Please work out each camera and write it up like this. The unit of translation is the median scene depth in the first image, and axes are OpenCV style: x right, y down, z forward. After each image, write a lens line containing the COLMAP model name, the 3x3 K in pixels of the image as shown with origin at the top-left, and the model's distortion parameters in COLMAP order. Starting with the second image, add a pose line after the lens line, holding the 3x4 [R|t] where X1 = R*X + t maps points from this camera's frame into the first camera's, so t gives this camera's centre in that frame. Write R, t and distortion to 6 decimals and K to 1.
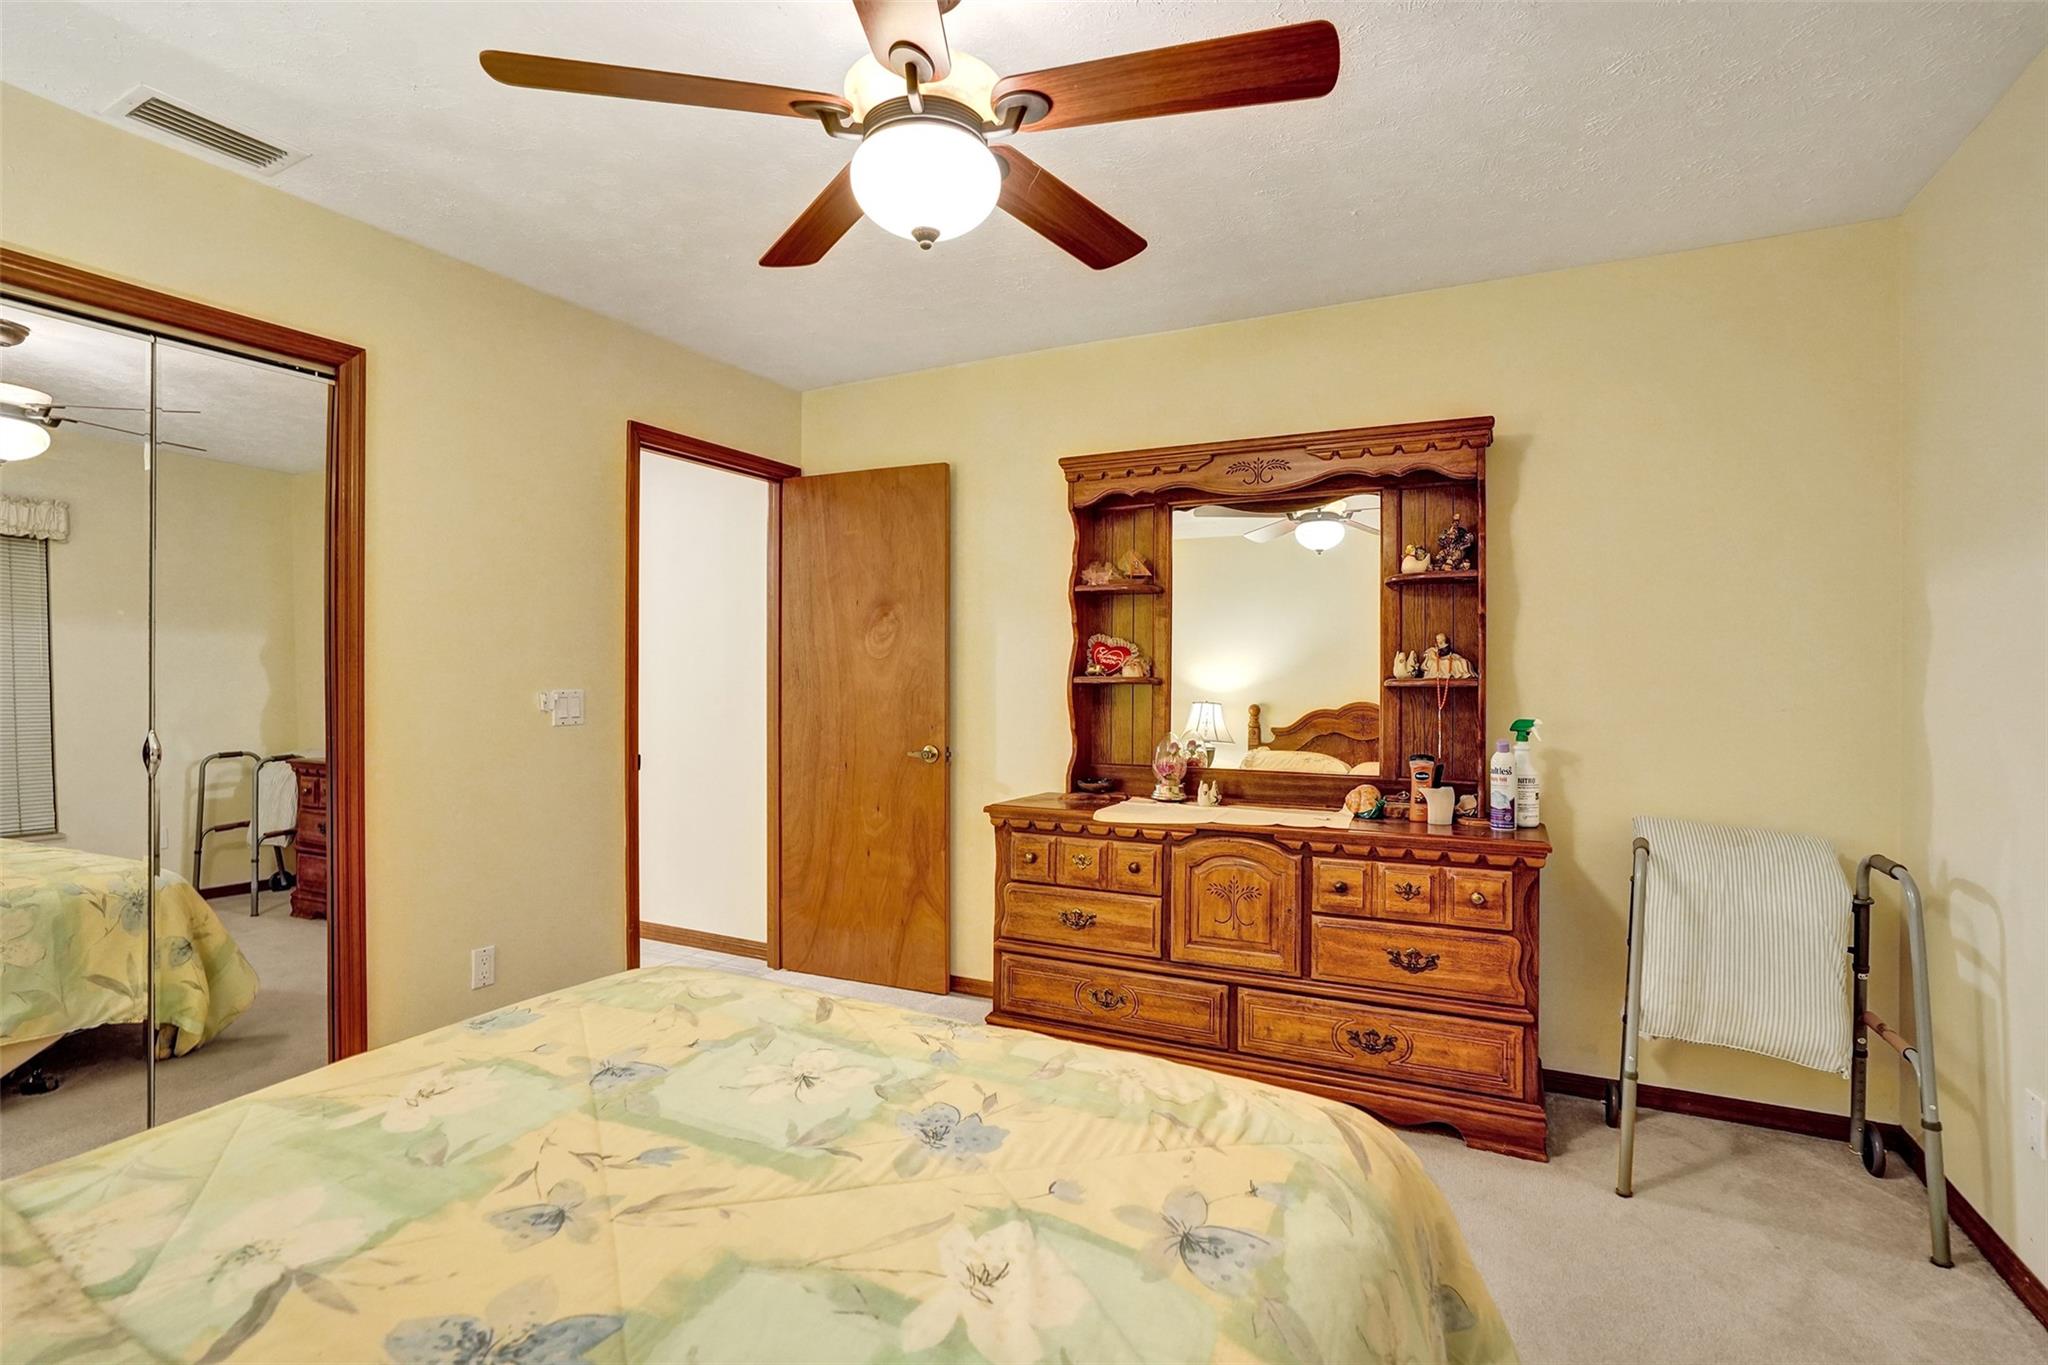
lens RADIAL K [[975.2, 0, 1025.0], [0, 975.2, 667.7], [0, 0, 1]] dist [-0.056032, 0.031586]
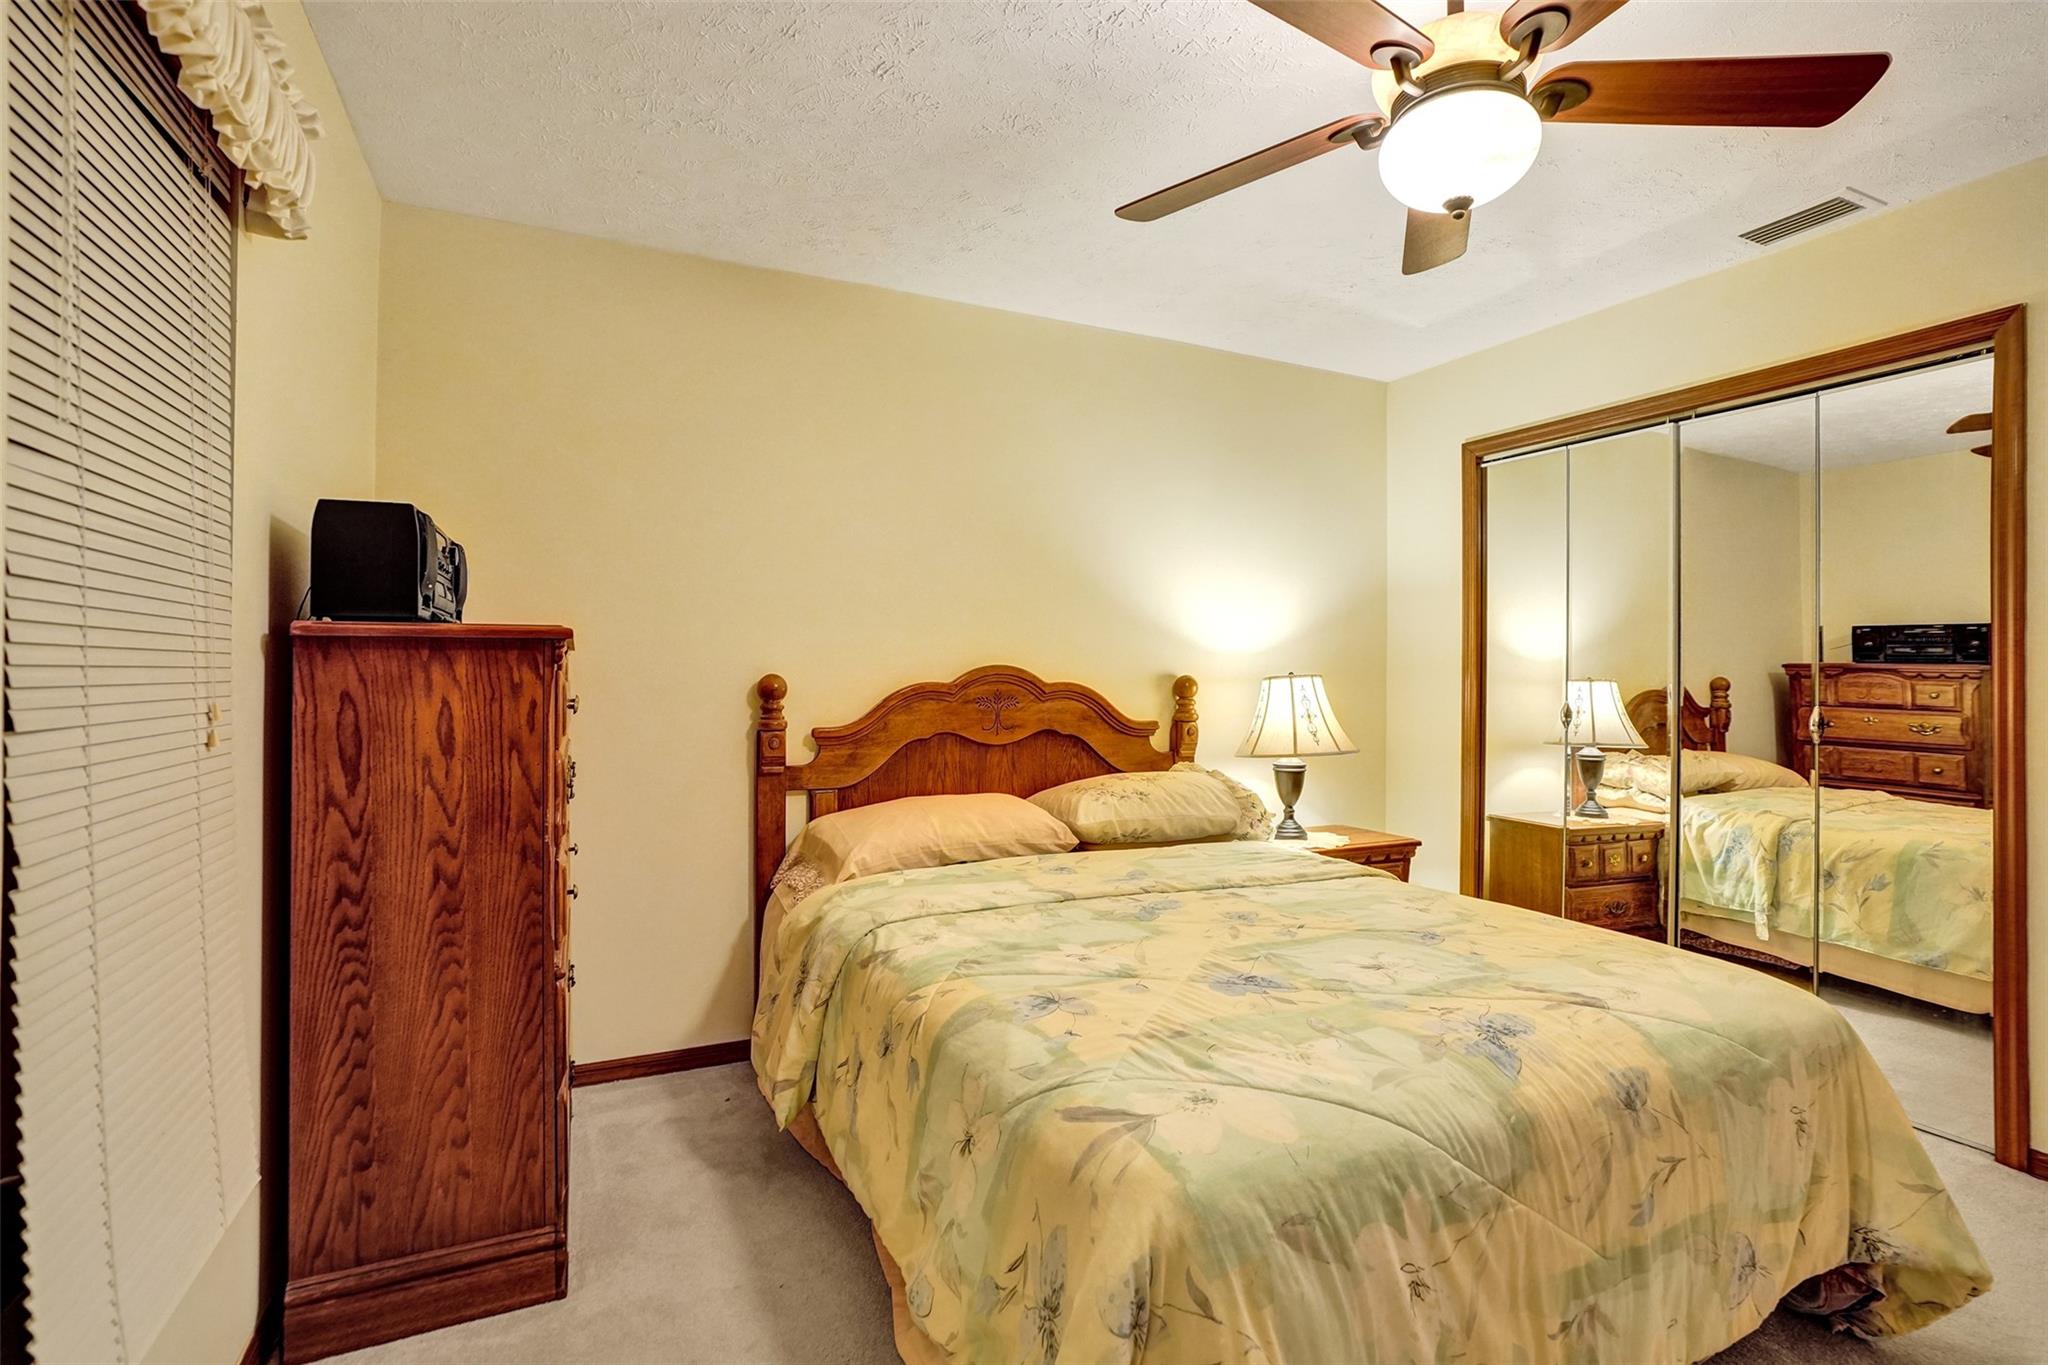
lens RADIAL K [[975.2, 0, 1025.0], [0, 975.2, 667.7], [0, 0, 1]] dist [-0.056032, 0.031586]
pose [[-0.611694, -0.007964, -0.791054, 1.098189], [-0.004281, 0.999968, -0.006756, 0.041962], [0.791083, -0.000746, -0.611709, 1.452773]]
